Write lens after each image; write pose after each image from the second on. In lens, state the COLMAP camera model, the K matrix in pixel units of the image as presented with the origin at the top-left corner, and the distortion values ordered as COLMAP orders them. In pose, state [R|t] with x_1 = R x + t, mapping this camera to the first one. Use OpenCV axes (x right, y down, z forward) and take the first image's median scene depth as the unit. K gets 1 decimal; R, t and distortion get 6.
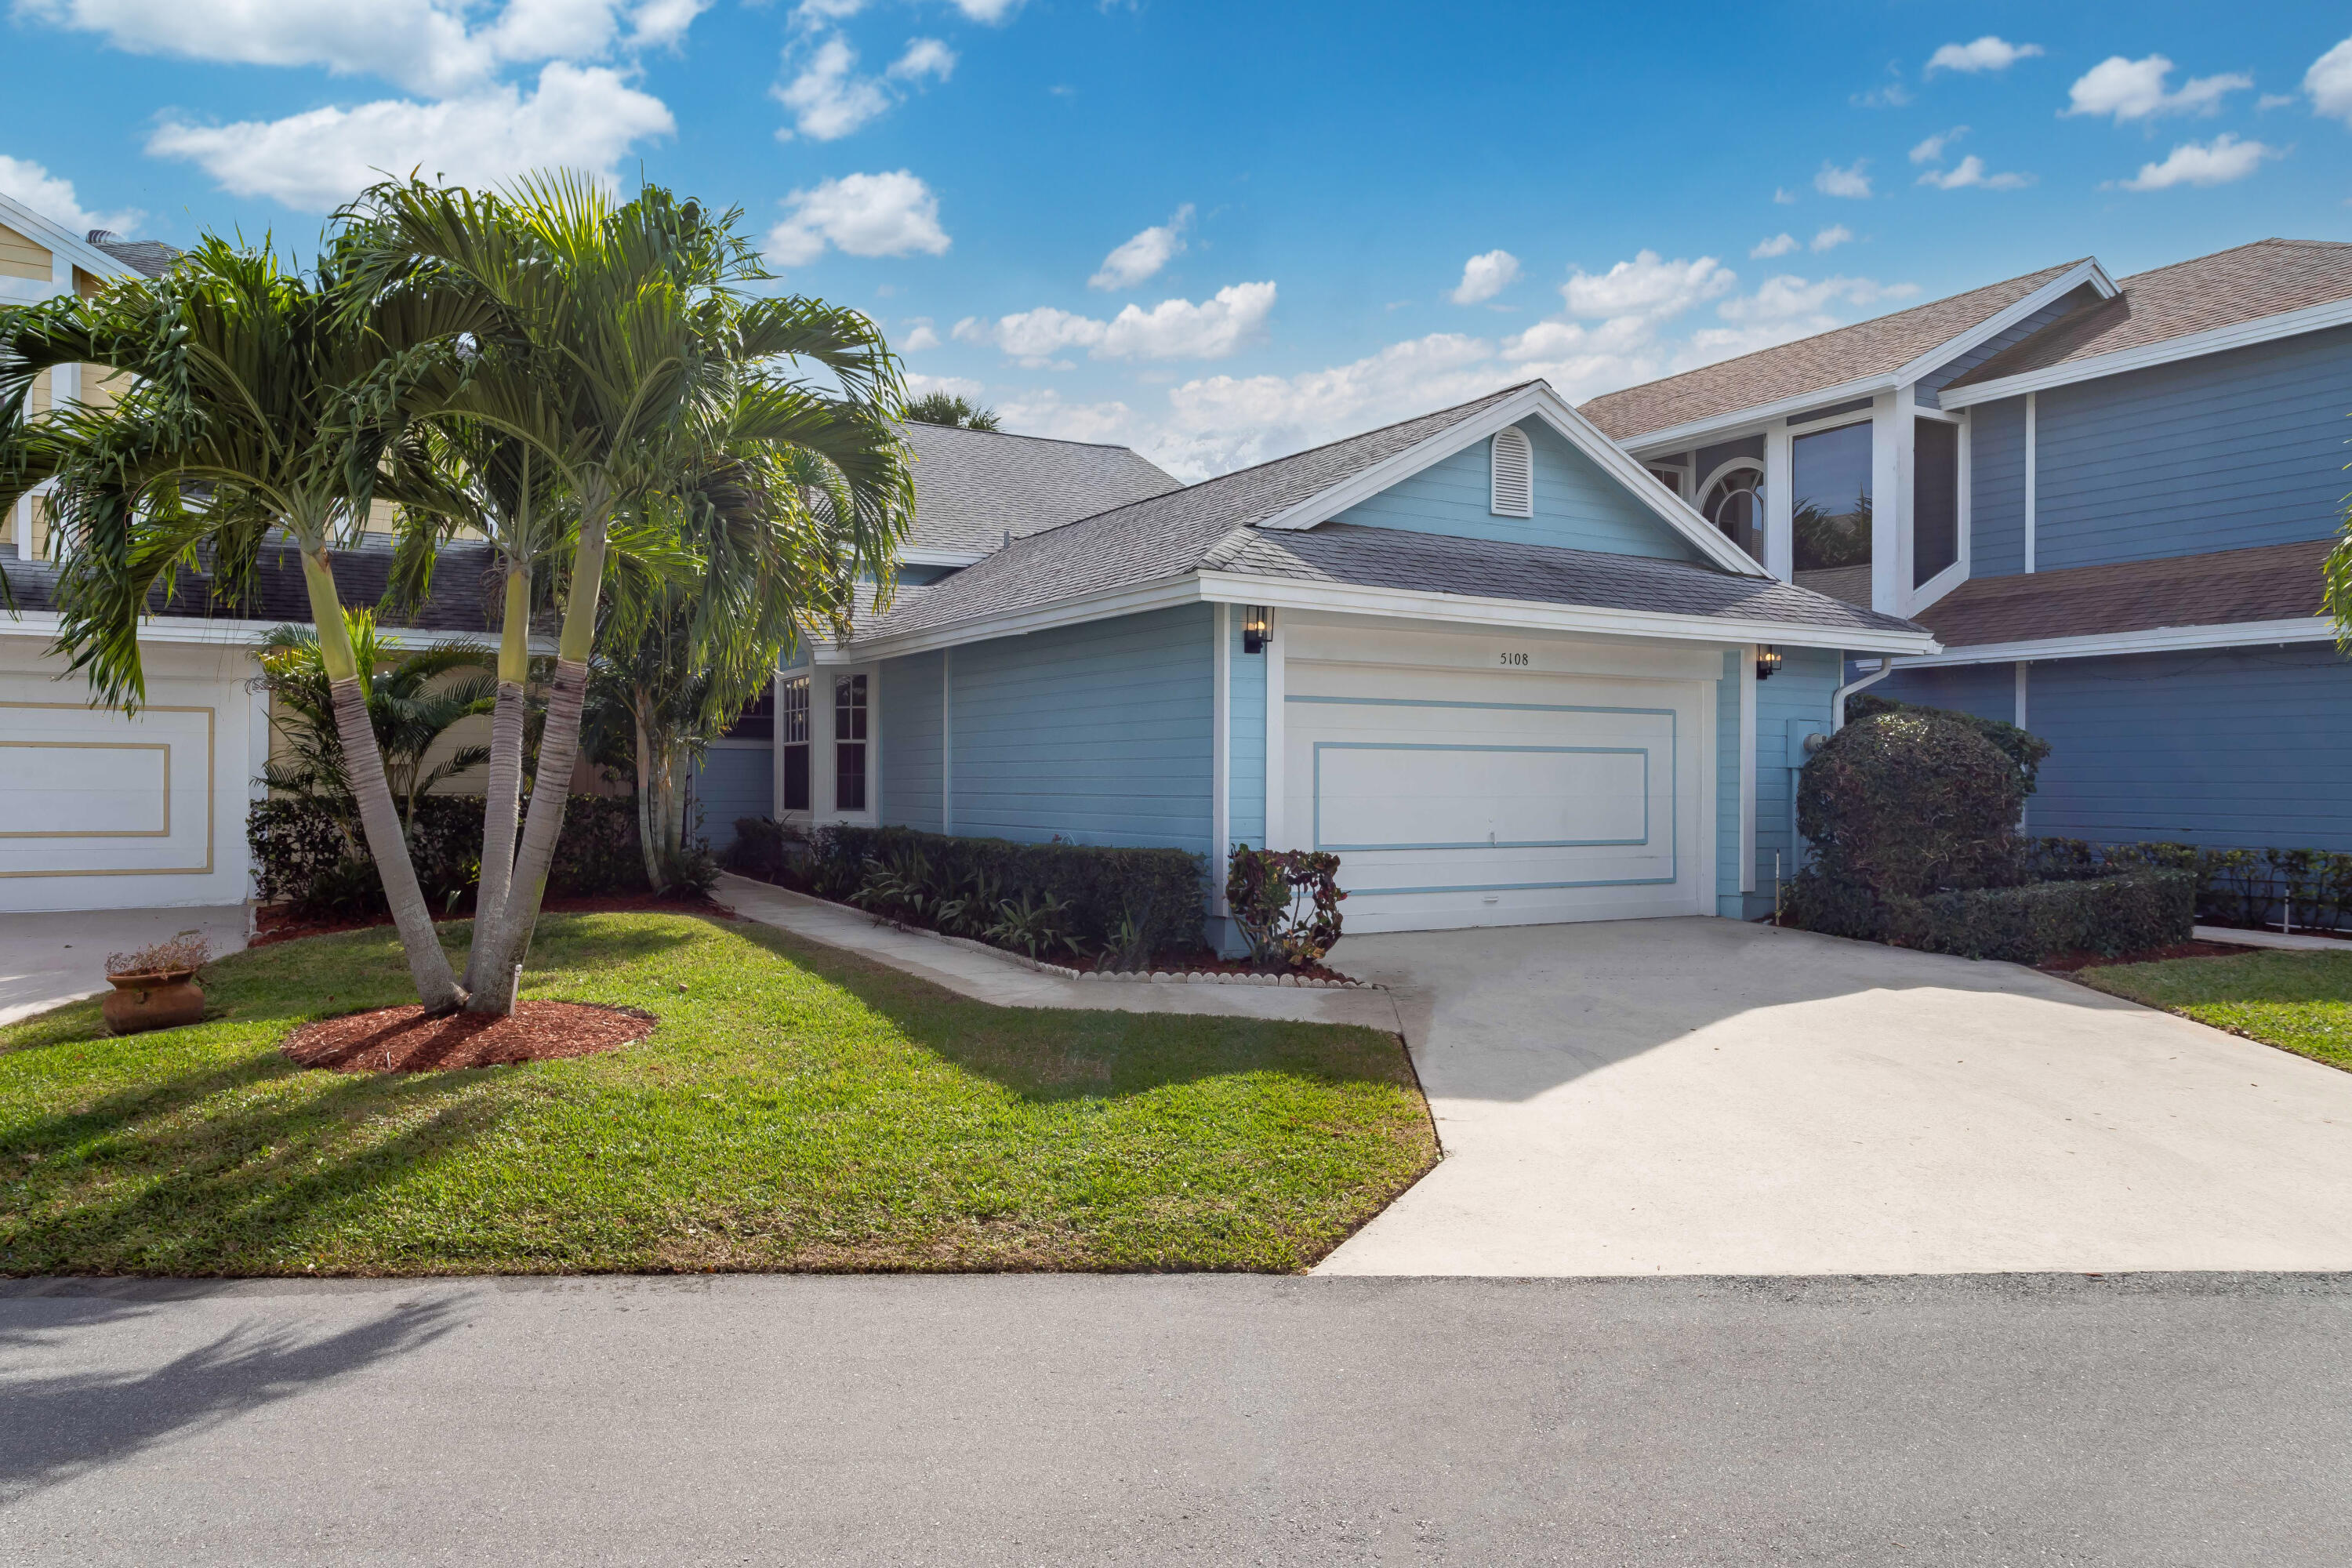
lens RADIAL K [[1589.4, 0, 1176.0], [0, 1589.4, 784.0], [0, 0, 1]] dist [-0.121939, 0.128979]
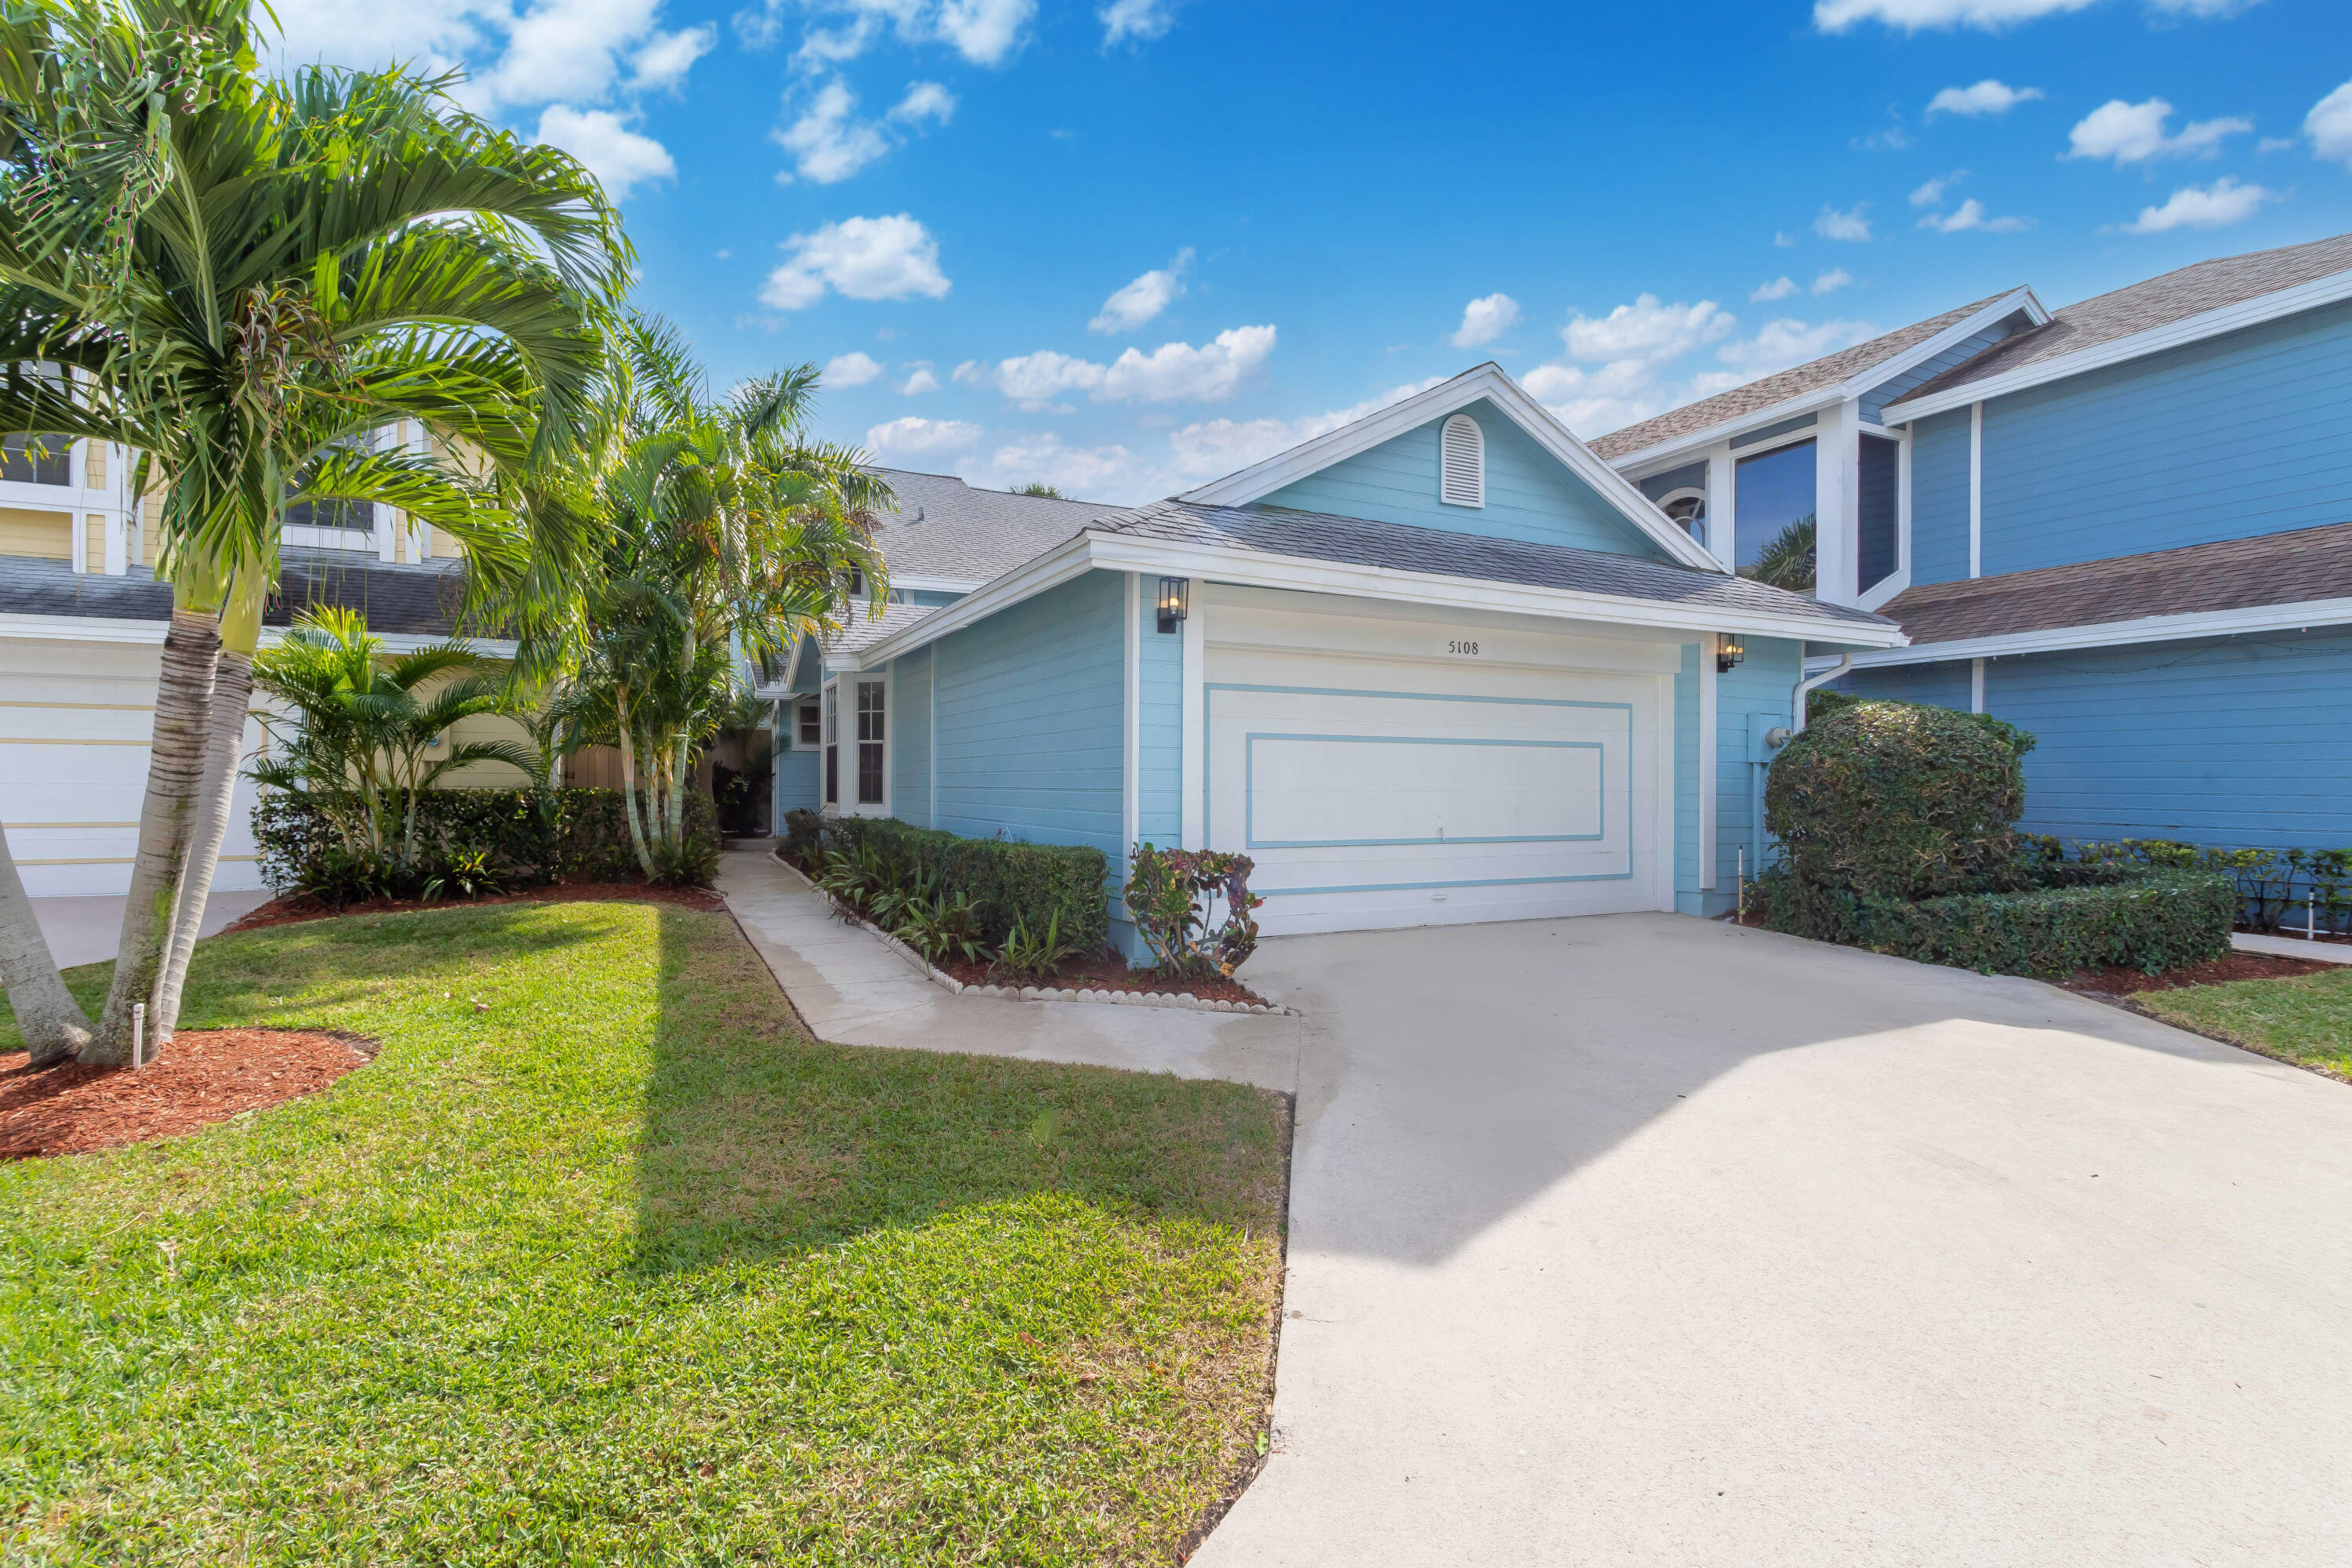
lens RADIAL K [[1139.0, 0, 1166.0], [0, 1139.0, 777.7], [0, 0, 1]] dist [-0.068460, 0.041284]
pose [[0.997872, 0.000527, -0.065194, 0.076412], [-0.000872, 0.999986, -0.005259, 0.003547], [0.065190, 0.005305, 0.997859, 0.292657]]
